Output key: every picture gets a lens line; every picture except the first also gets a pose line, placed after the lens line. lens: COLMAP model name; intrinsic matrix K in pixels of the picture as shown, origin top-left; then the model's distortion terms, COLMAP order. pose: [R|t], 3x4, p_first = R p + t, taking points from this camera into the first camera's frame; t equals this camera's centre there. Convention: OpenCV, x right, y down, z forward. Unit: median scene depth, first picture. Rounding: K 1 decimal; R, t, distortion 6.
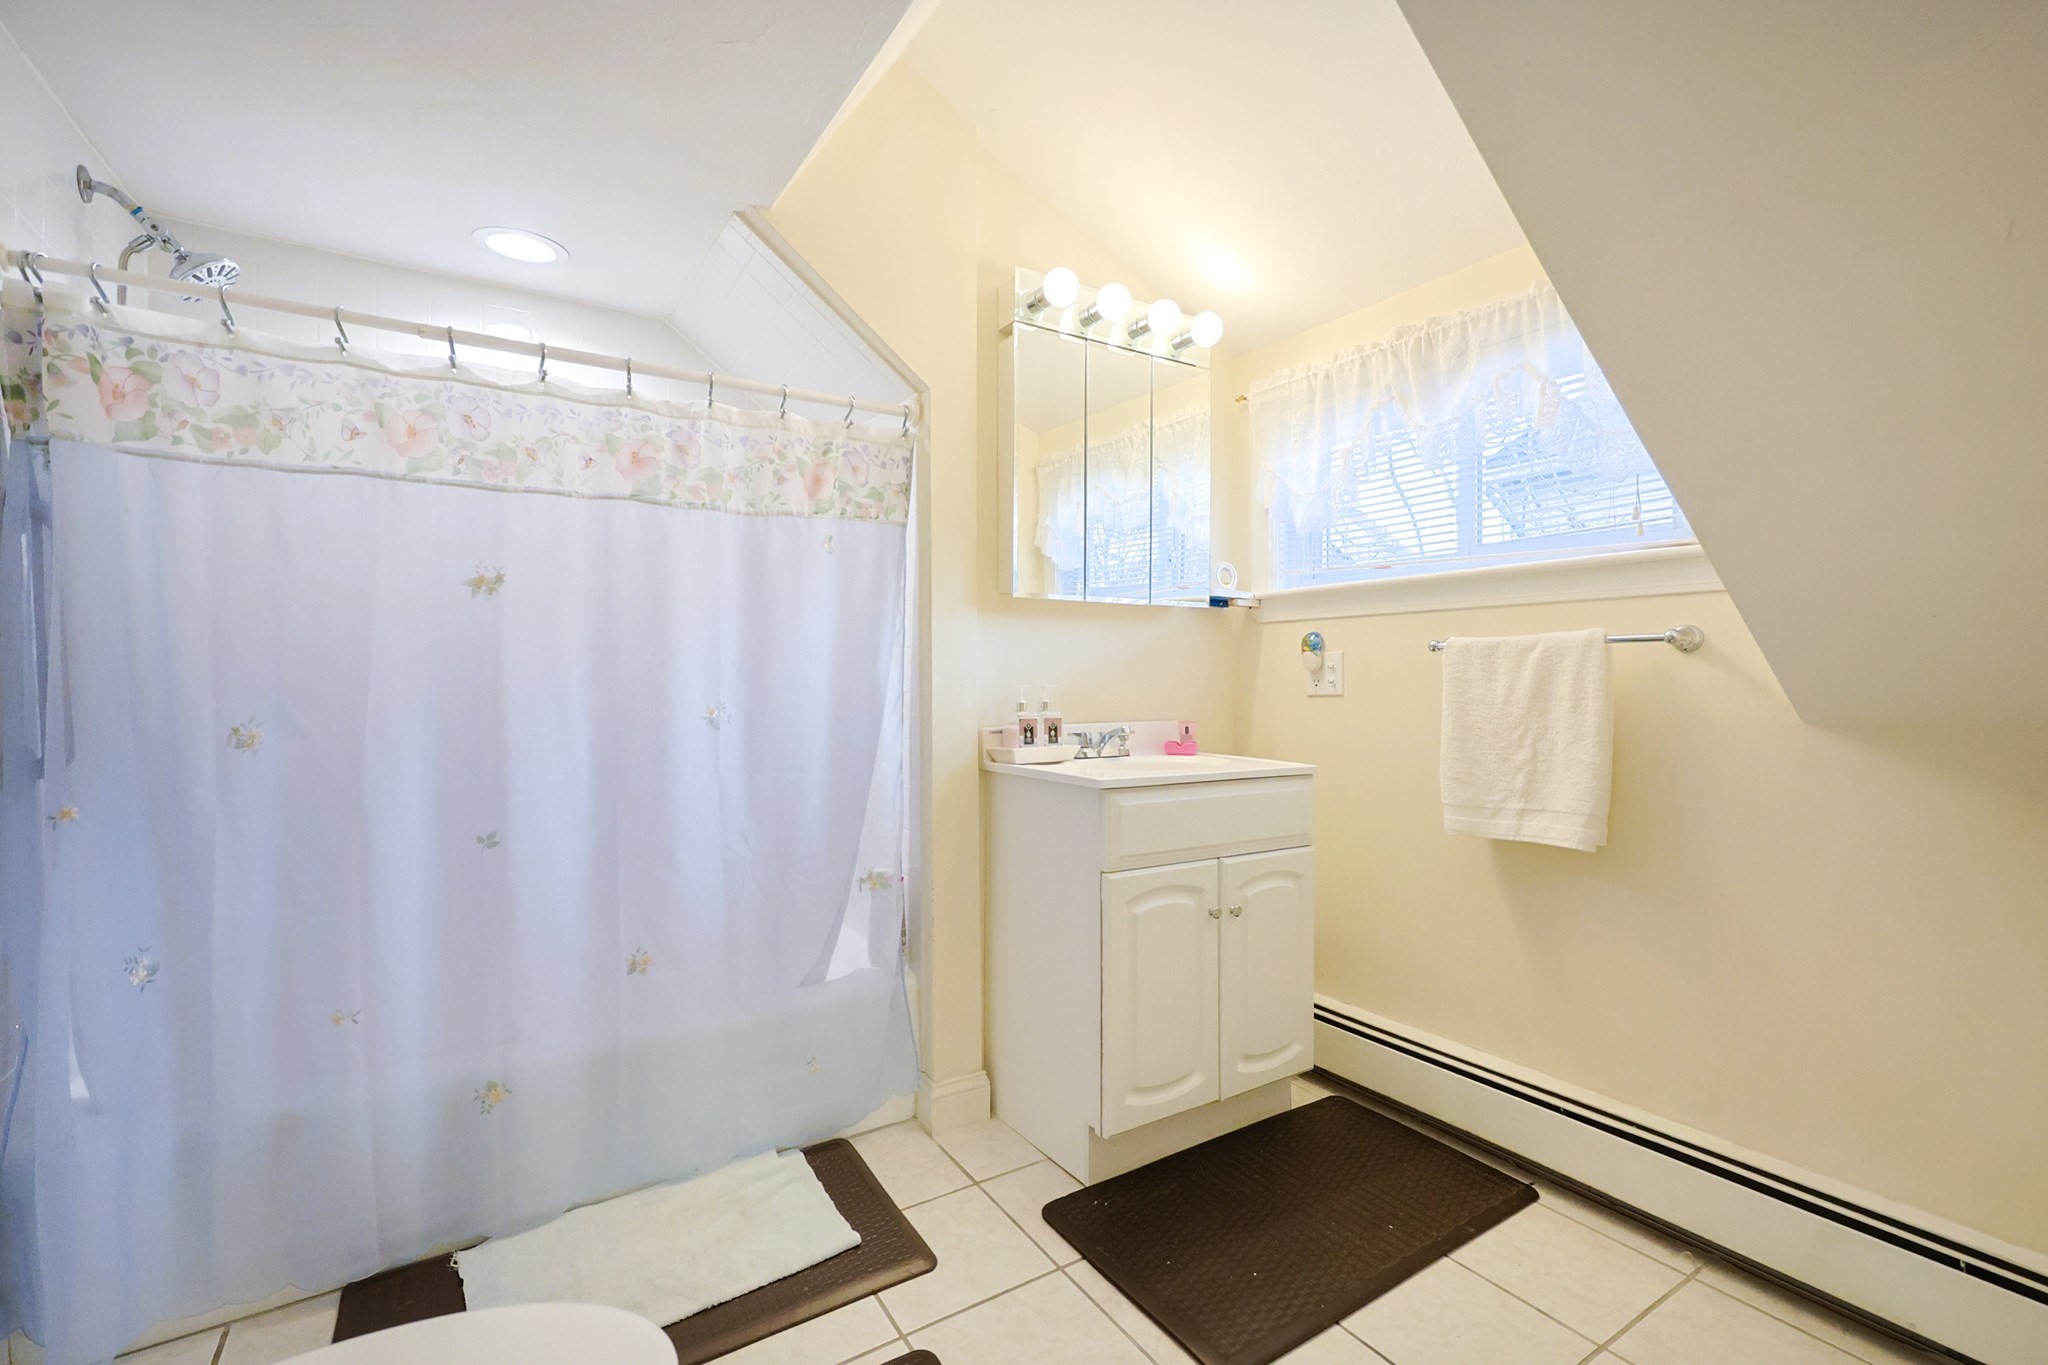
lens RADIAL K [[905.1, 0, 1031.7], [0, 905.1, 674.9], [0, 0, 1]] dist [0.000234, -0.000051]
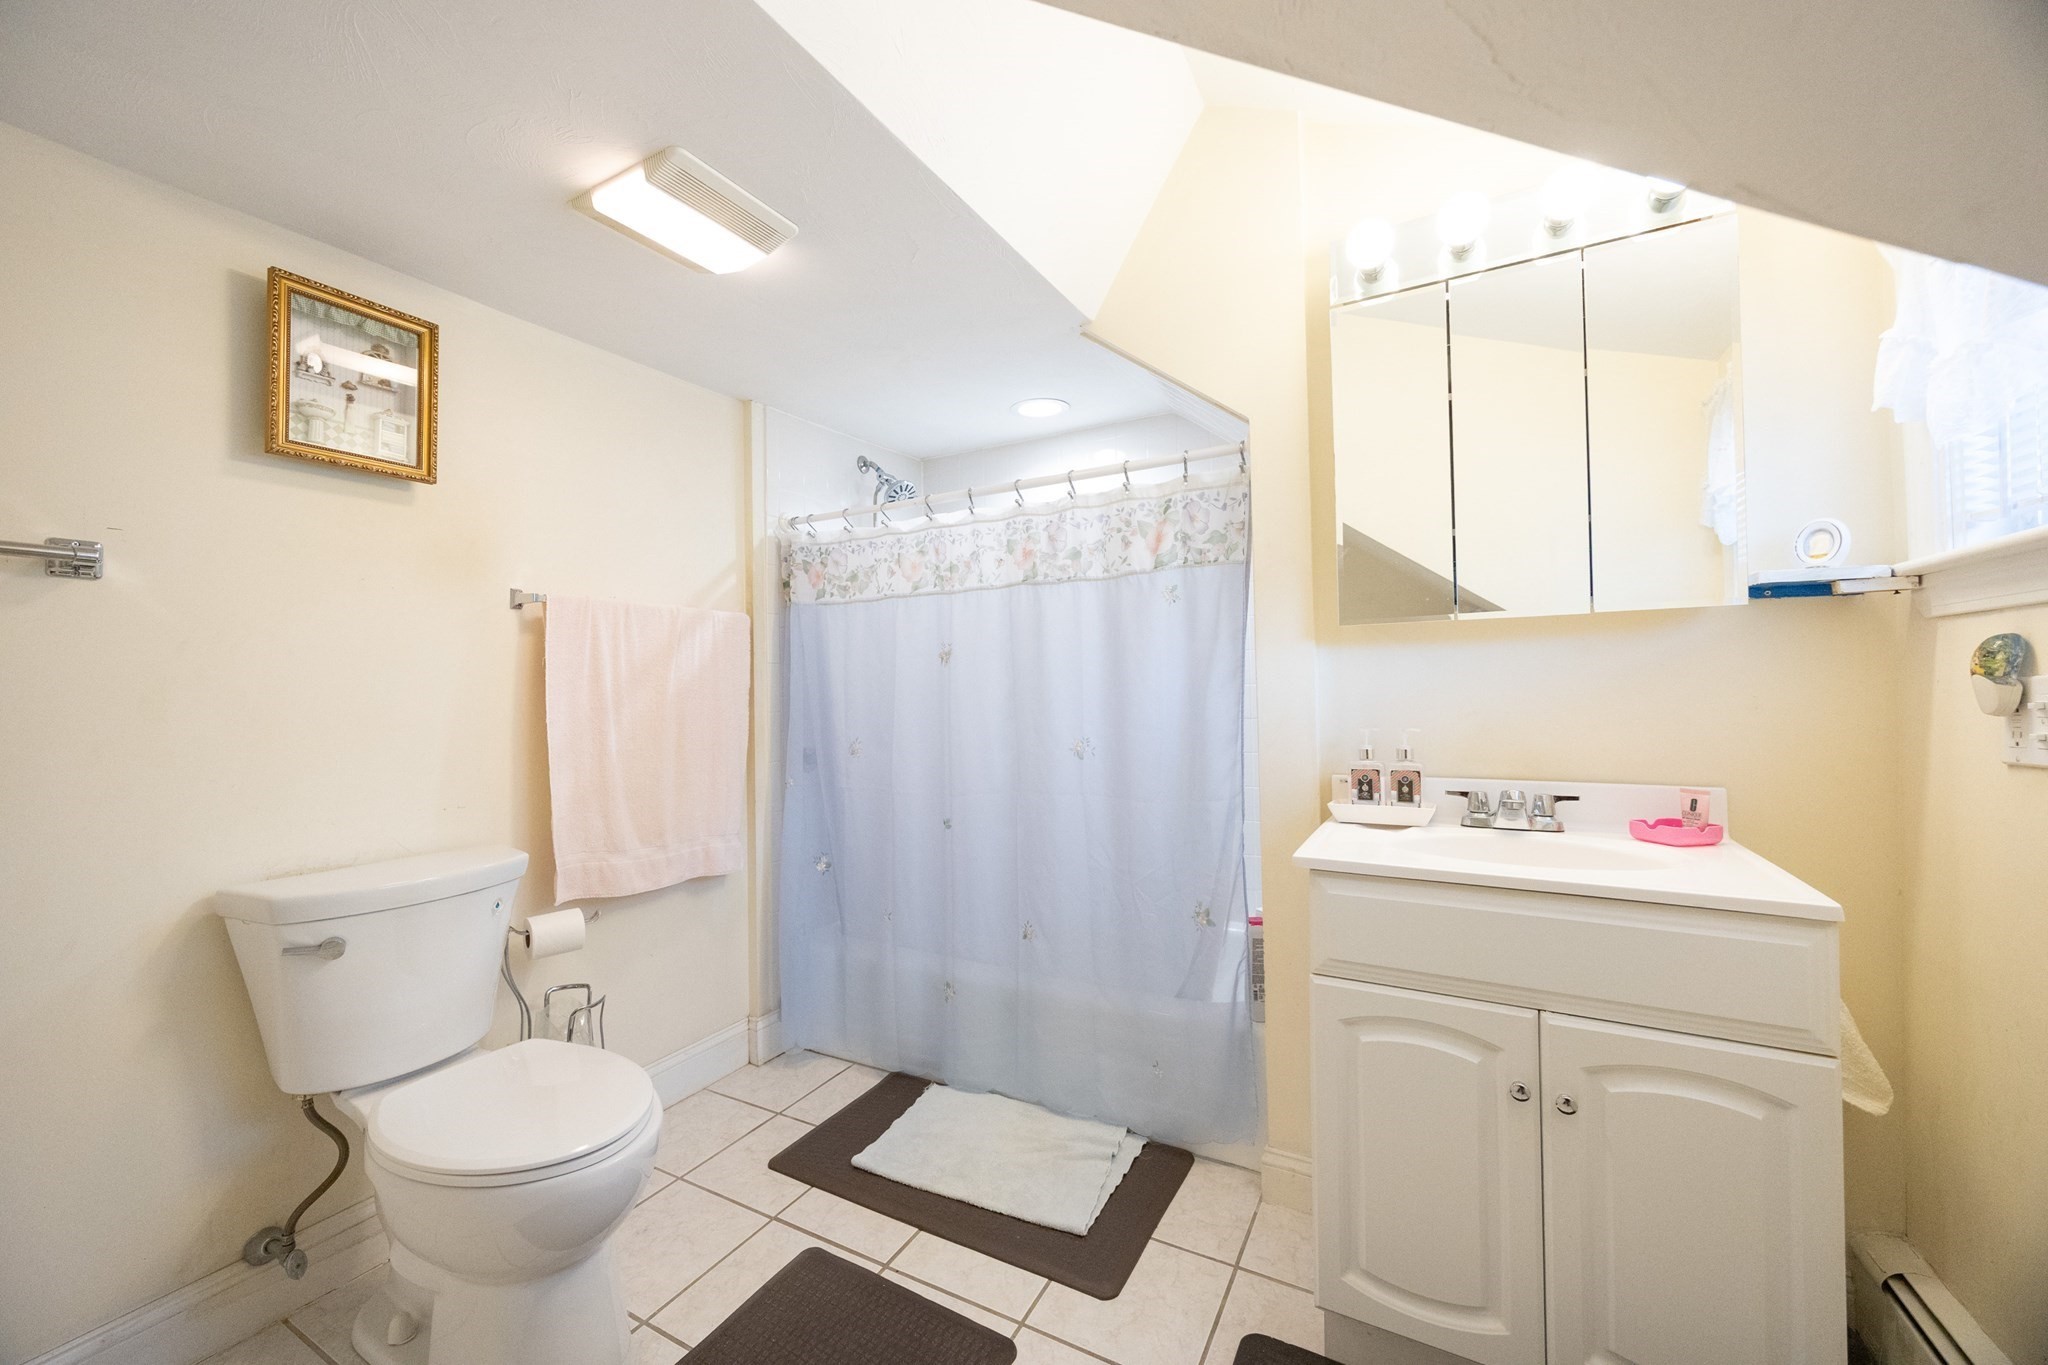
lens RADIAL K [[771.9, 0, 1029.4], [0, 771.9, 692.6], [0, 0, 1]] dist [-0.000198, 0.000109]
pose [[0.475334, -0.010877, -0.879738, 0.539786], [0.015327, 0.999874, -0.004081, -0.027367], [0.879672, -0.011544, 0.475441, 0.442249]]
